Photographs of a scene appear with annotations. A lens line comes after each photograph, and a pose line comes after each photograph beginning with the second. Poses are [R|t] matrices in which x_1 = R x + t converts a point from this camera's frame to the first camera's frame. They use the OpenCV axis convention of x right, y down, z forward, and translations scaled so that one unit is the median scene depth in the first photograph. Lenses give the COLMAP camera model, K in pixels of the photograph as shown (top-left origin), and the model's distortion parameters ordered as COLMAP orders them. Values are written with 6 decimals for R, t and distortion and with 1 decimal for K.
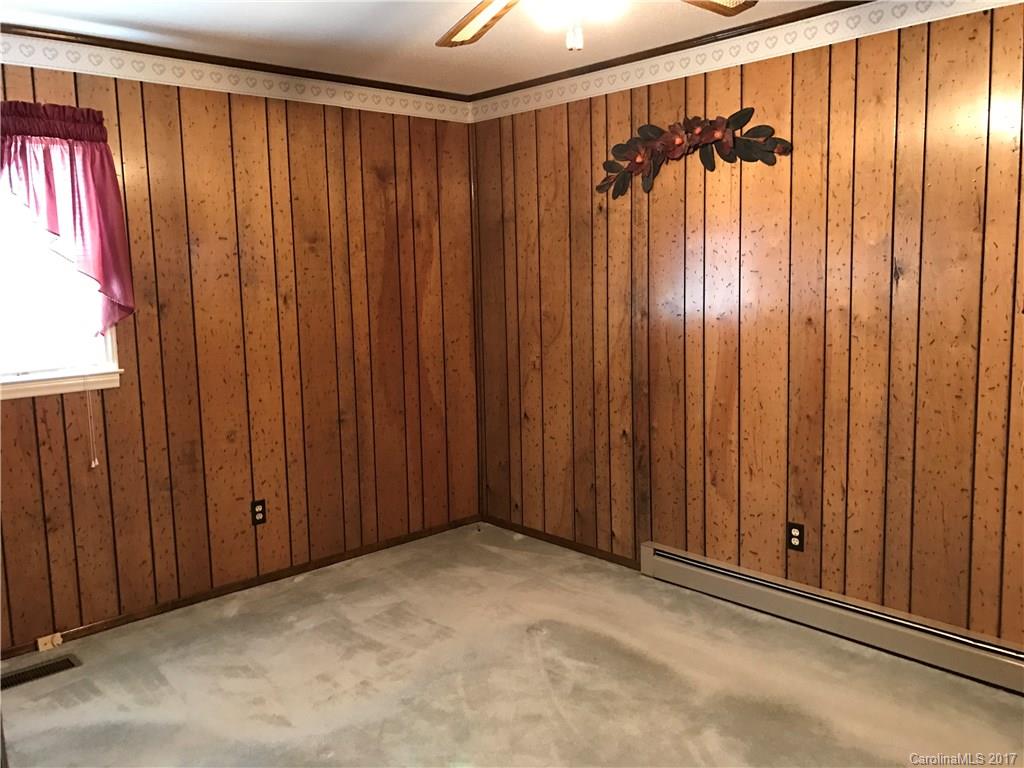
lens RADIAL K [[859.7, 0, 512.0], [0, 859.7, 384.0], [0, 0, 1]] dist [0.116769, -0.115767]
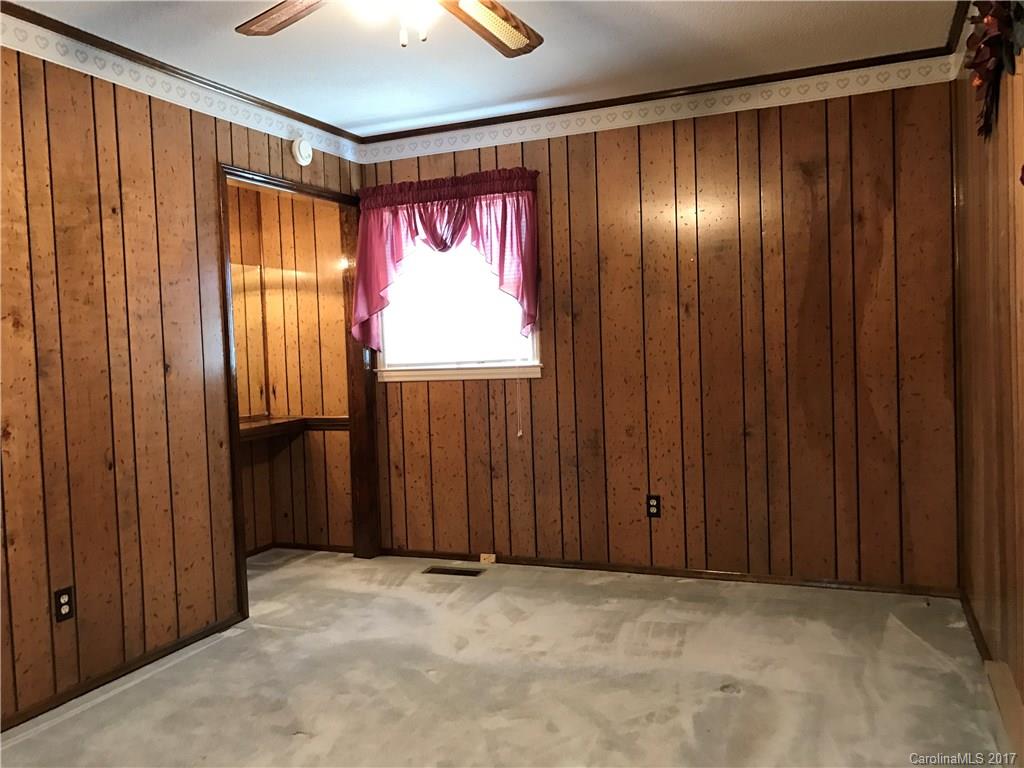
lens RADIAL K [[859.7, 0, 512.0], [0, 859.7, 384.0], [0, 0, 1]] dist [0.116769, -0.115767]
pose [[0.424665, 0.048020, -0.904076, 0.603645], [-0.099619, 0.995007, 0.006057, 0.008432], [0.899853, 0.087491, 0.427329, 0.378944]]
